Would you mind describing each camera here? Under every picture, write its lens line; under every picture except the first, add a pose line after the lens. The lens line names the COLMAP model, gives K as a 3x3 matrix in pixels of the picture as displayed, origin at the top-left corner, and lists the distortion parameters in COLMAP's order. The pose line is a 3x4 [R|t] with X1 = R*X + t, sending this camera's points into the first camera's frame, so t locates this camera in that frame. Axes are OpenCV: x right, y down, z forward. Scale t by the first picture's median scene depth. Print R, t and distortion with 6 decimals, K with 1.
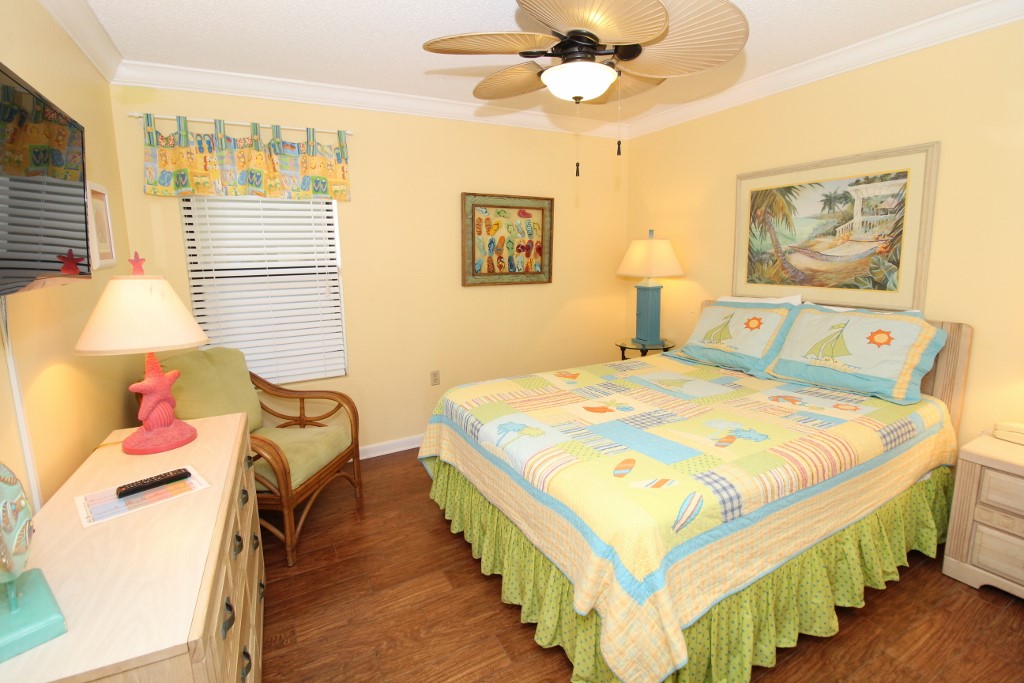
lens RADIAL K [[473.4, 0, 511.2], [0, 473.4, 326.1], [0, 0, 1]] dist [0.002665, -0.014456]
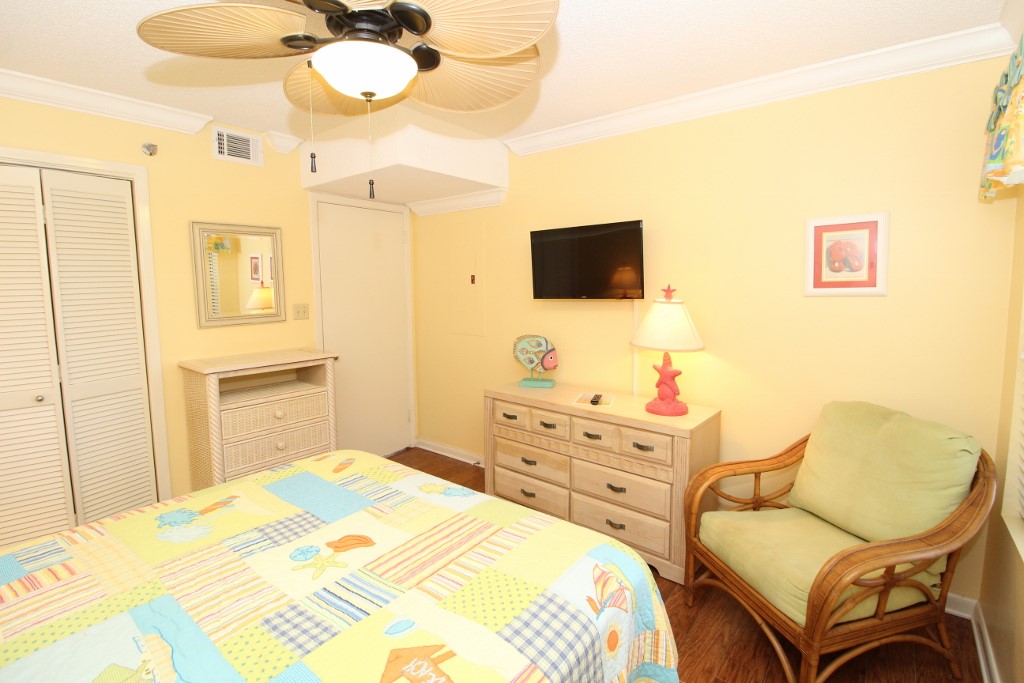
lens RADIAL K [[473.4, 0, 511.2], [0, 473.4, 326.1], [0, 0, 1]] dist [0.002665, -0.014456]
pose [[-0.917867, 0.065088, -0.391515, 0.164470], [-0.033173, 0.970428, 0.239102, -0.208073], [0.395500, 0.232452, -0.888564, 1.212318]]
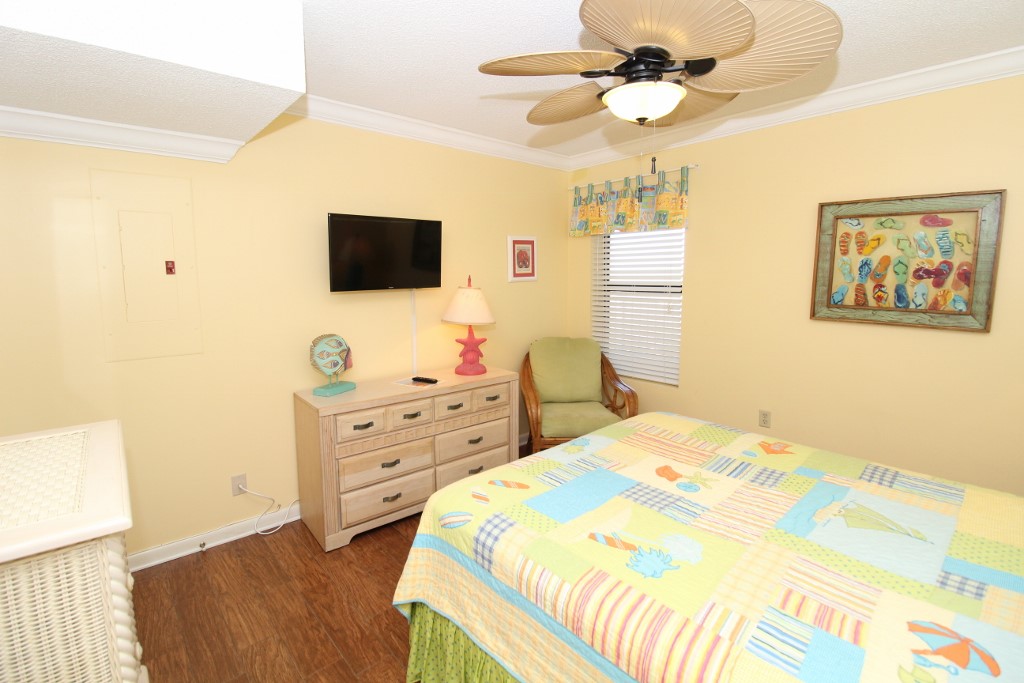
lens RADIAL K [[473.4, 0, 511.2], [0, 473.4, 326.1], [0, 0, 1]] dist [0.002665, -0.014456]
pose [[0.231603, 0.127295, -0.964446, 0.675524], [-0.150149, 0.984199, 0.093845, -0.086445], [0.961153, 0.123076, 0.247057, 0.380274]]
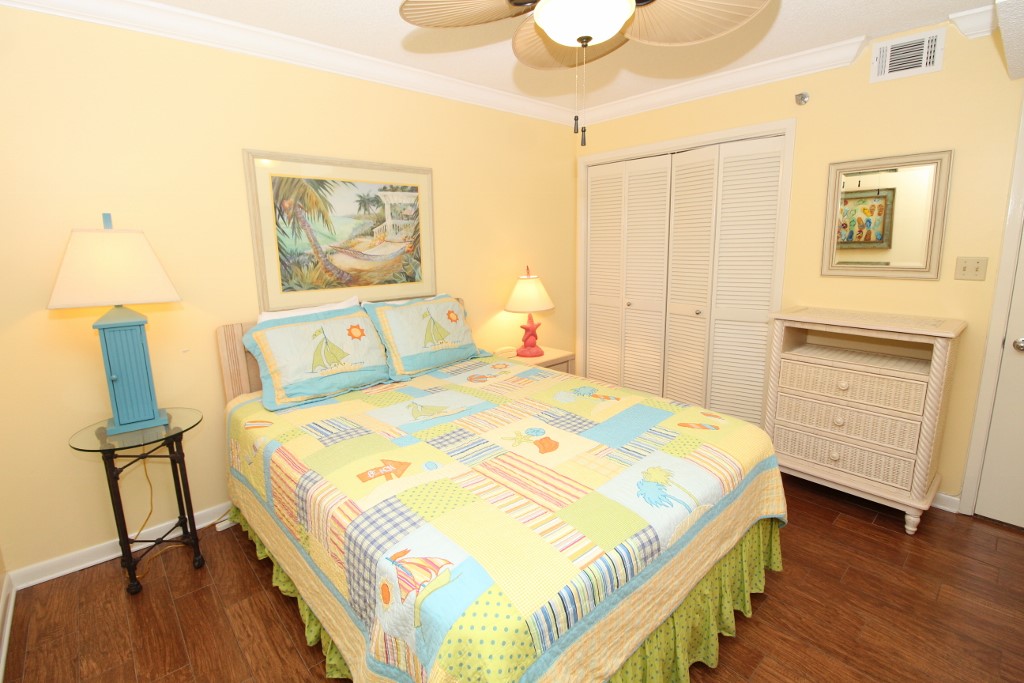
lens RADIAL K [[473.4, 0, 511.2], [0, 473.4, 326.1], [0, 0, 1]] dist [0.002665, -0.014456]
pose [[-0.239983, -0.147558, 0.959497, -0.409113], [0.168745, 0.966994, 0.190916, -0.136582], [-0.955999, 0.207726, -0.207162, 0.898357]]
